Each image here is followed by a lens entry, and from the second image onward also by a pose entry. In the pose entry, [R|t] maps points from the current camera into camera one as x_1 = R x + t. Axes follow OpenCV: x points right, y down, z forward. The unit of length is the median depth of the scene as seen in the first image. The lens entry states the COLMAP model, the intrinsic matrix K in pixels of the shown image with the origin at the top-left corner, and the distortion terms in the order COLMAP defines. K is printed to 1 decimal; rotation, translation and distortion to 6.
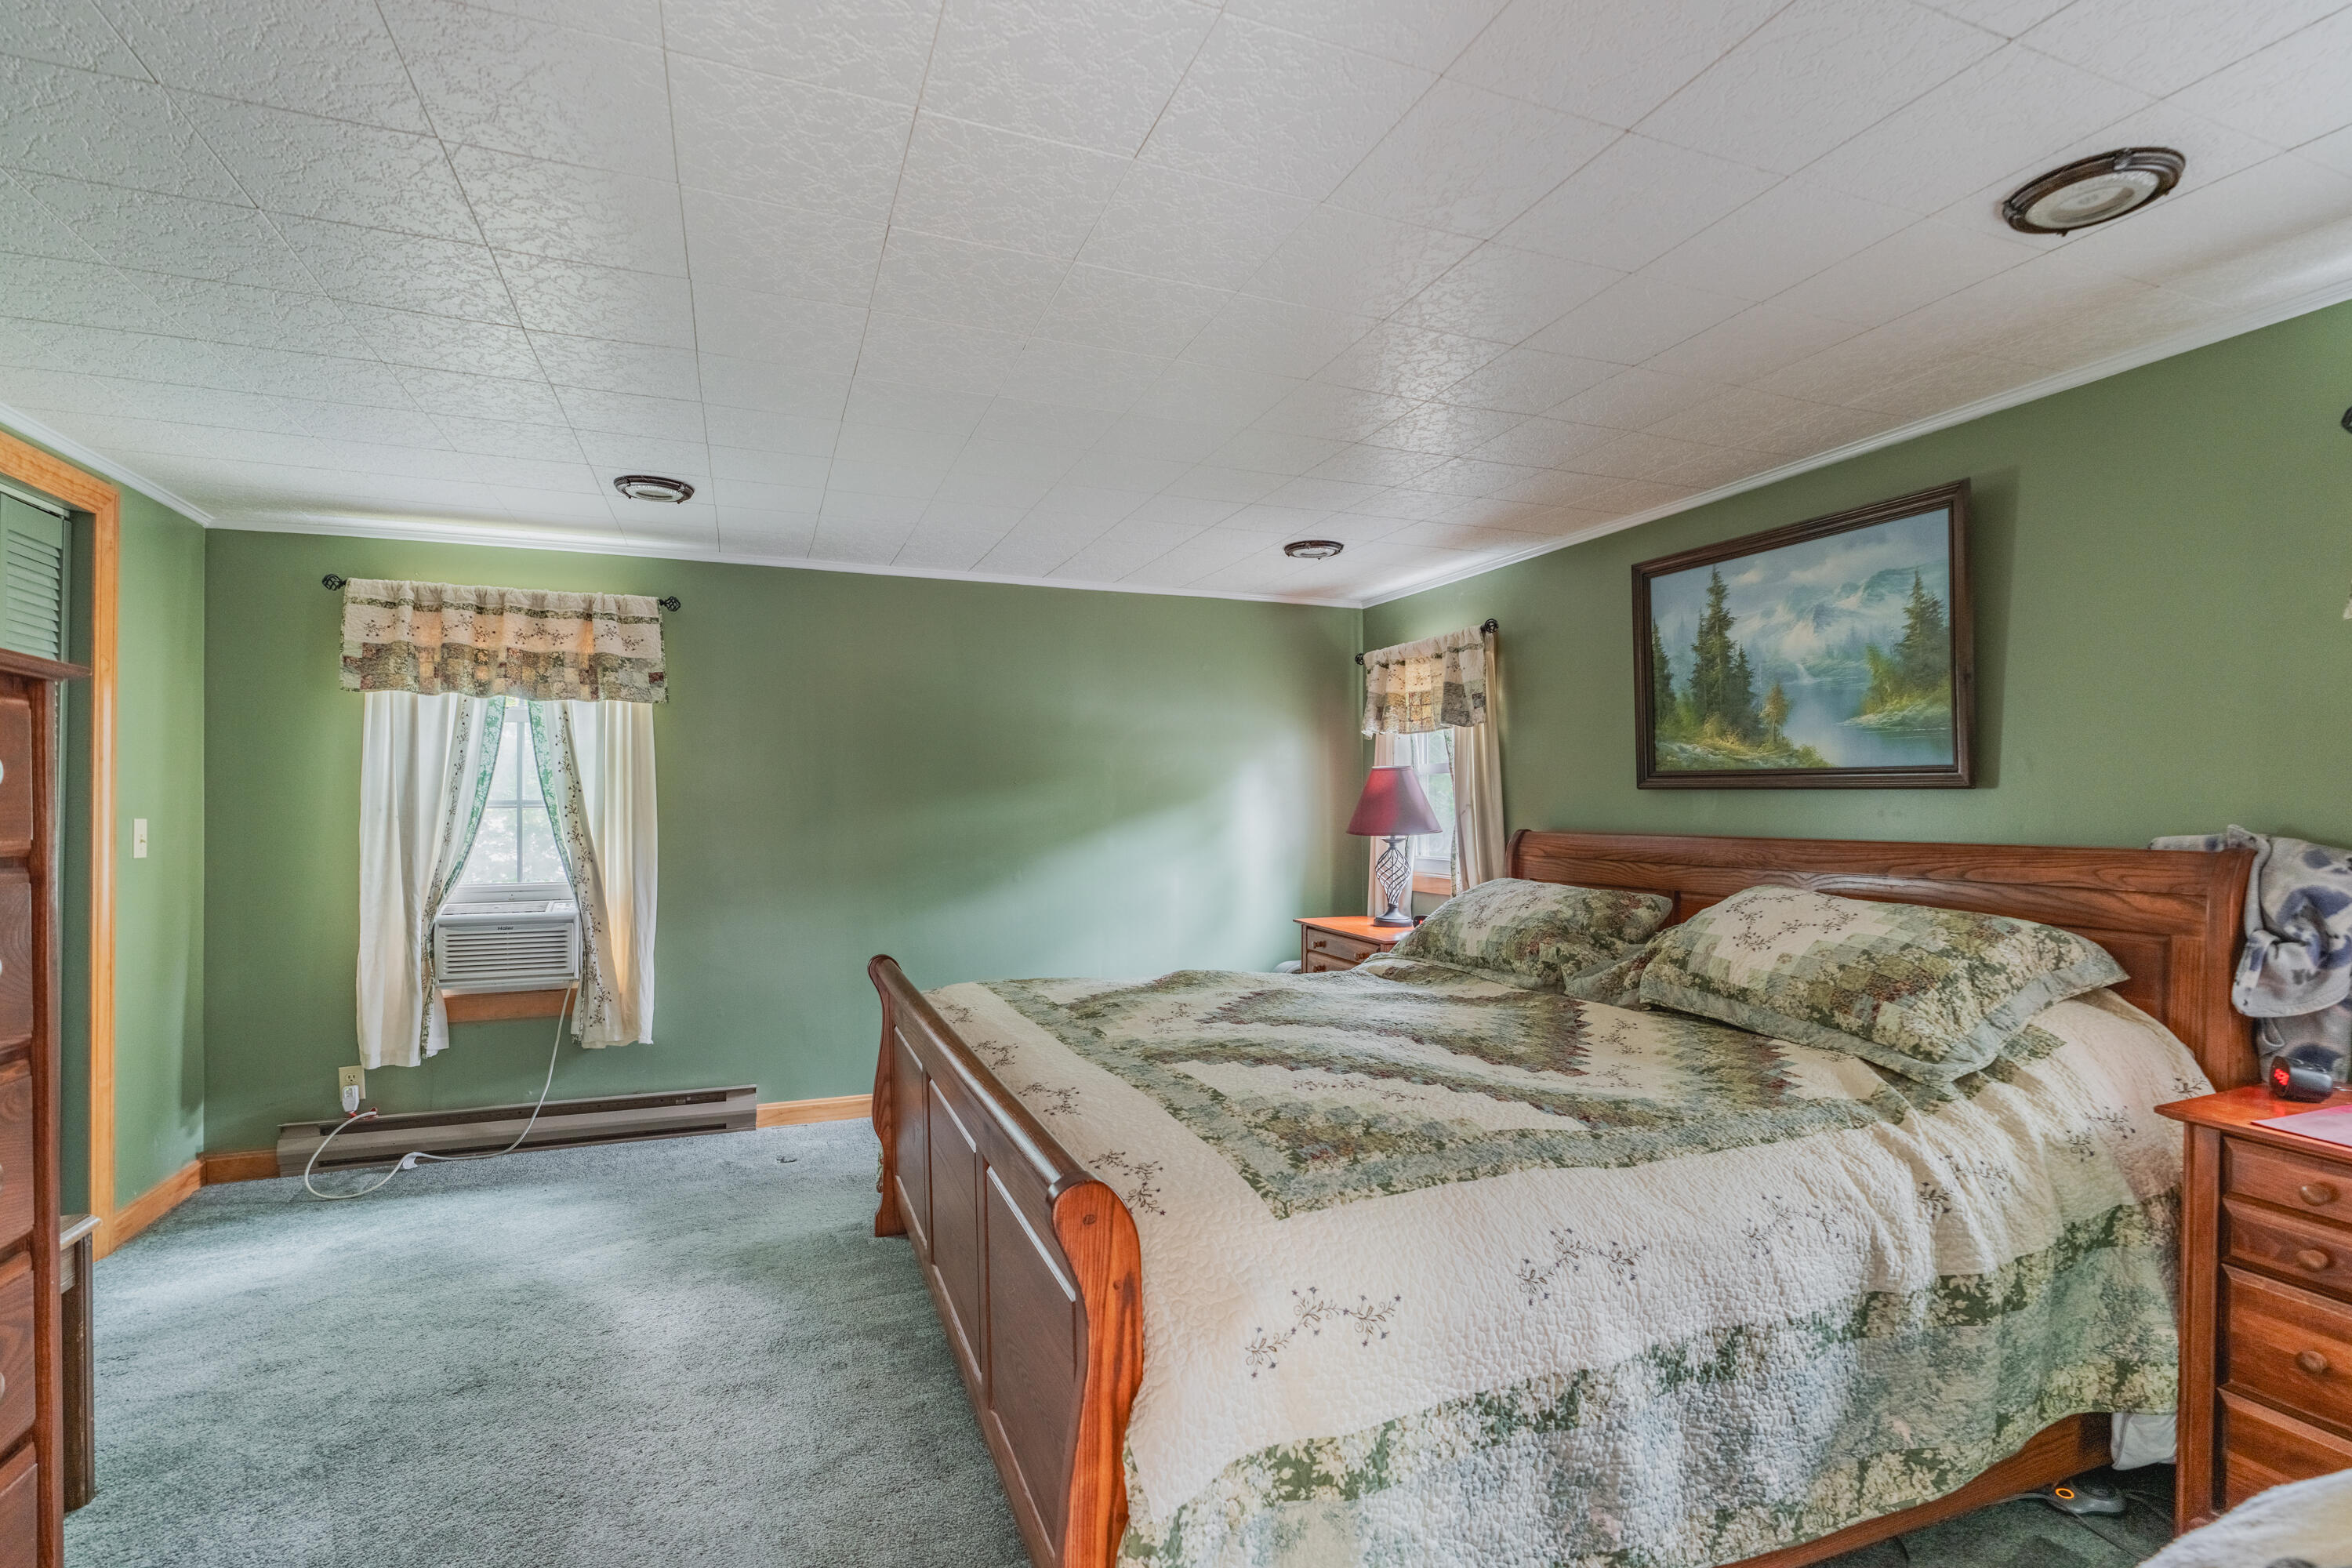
lens RADIAL K [[1064.5, 0, 1166.2], [0, 1064.5, 783.4], [0, 0, 1]] dist [-0.009408, 0.000526]
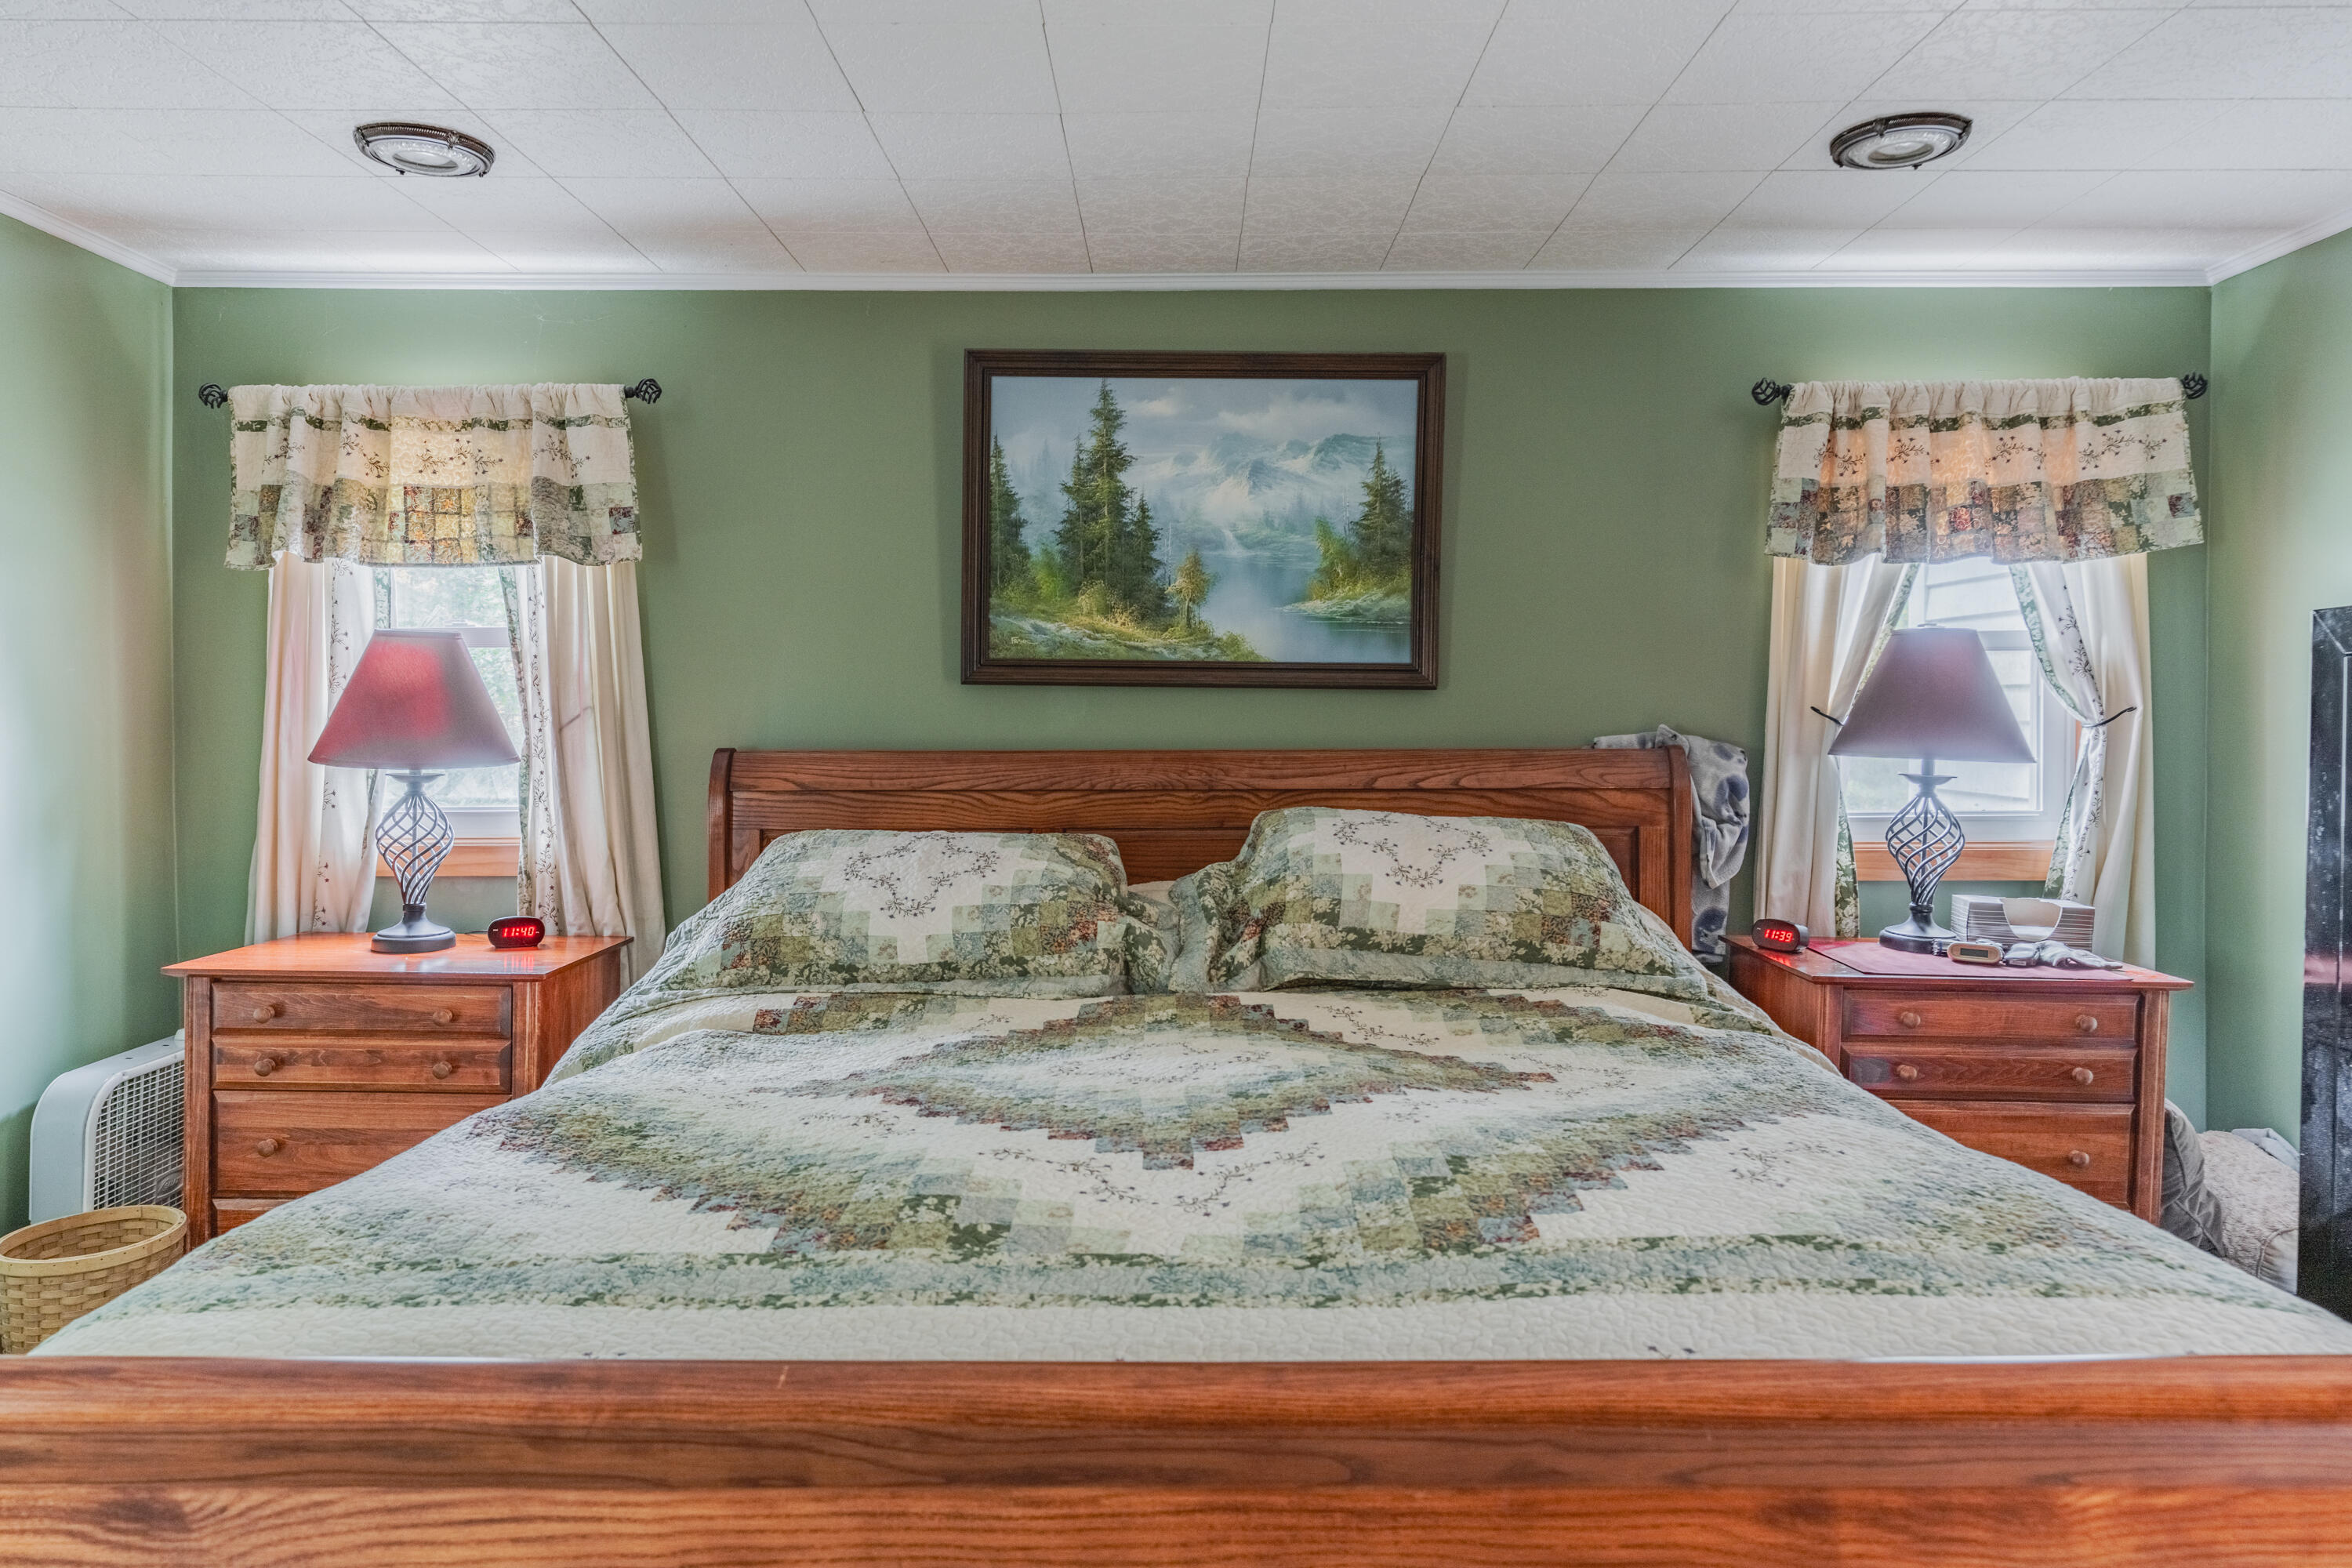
lens RADIAL K [[1506.3, 0, 1174.8], [0, 1506.3, 723.7], [0, 0, 1]] dist [-0.000586, 0.000297]
pose [[0.375430, -0.008747, 0.926810, -0.484748], [-0.018437, 0.999687, 0.016903, 0.014787], [-0.926668, -0.023433, 0.375151, 0.630714]]
